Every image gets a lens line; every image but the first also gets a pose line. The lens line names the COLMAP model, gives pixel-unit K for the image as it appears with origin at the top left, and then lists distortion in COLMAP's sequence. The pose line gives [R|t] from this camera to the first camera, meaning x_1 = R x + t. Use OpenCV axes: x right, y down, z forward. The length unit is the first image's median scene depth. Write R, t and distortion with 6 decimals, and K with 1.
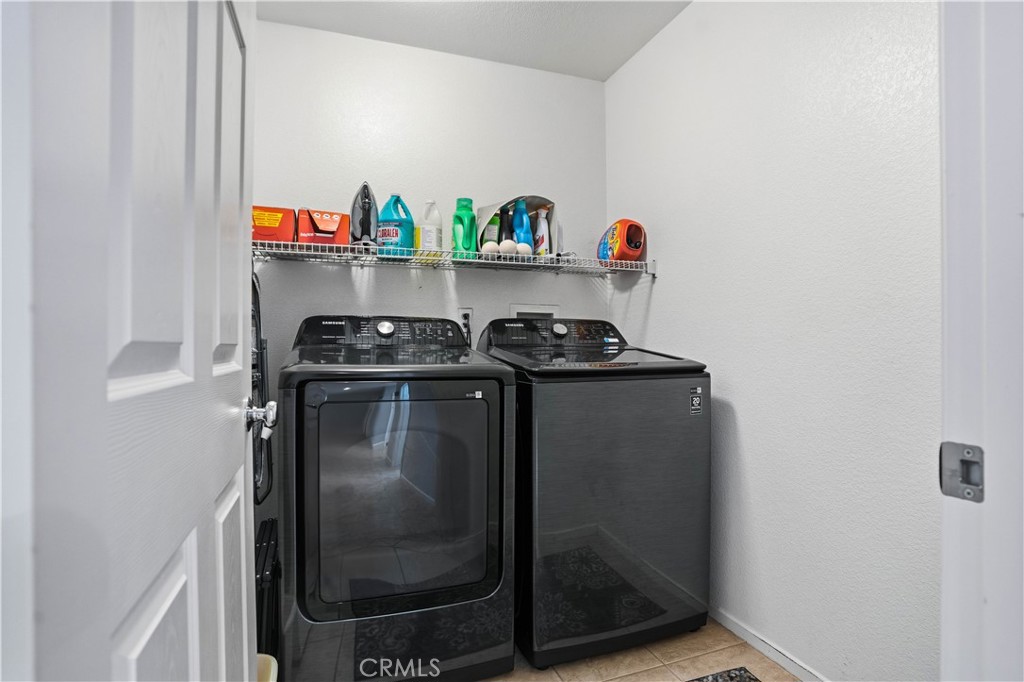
lens RADIAL K [[503.9, 0, 508.3], [0, 503.9, 343.3], [0, 0, 1]] dist [-0.081741, 0.038782]
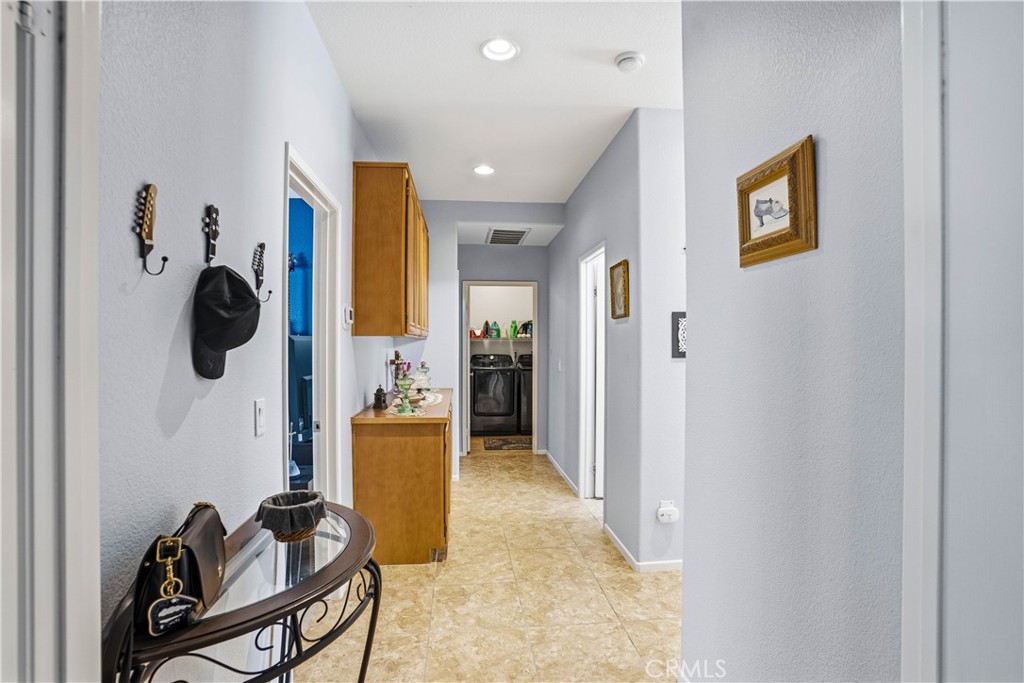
lens RADIAL K [[503.9, 0, 508.3], [0, 503.9, 343.8], [0, 0, 1]] dist [-0.081741, 0.038782]
pose [[0.973461, -0.006057, -0.228774, 0.732145], [0.001606, 0.999806, -0.019640, -0.056095], [0.228849, 0.018751, 0.973281, -2.635376]]
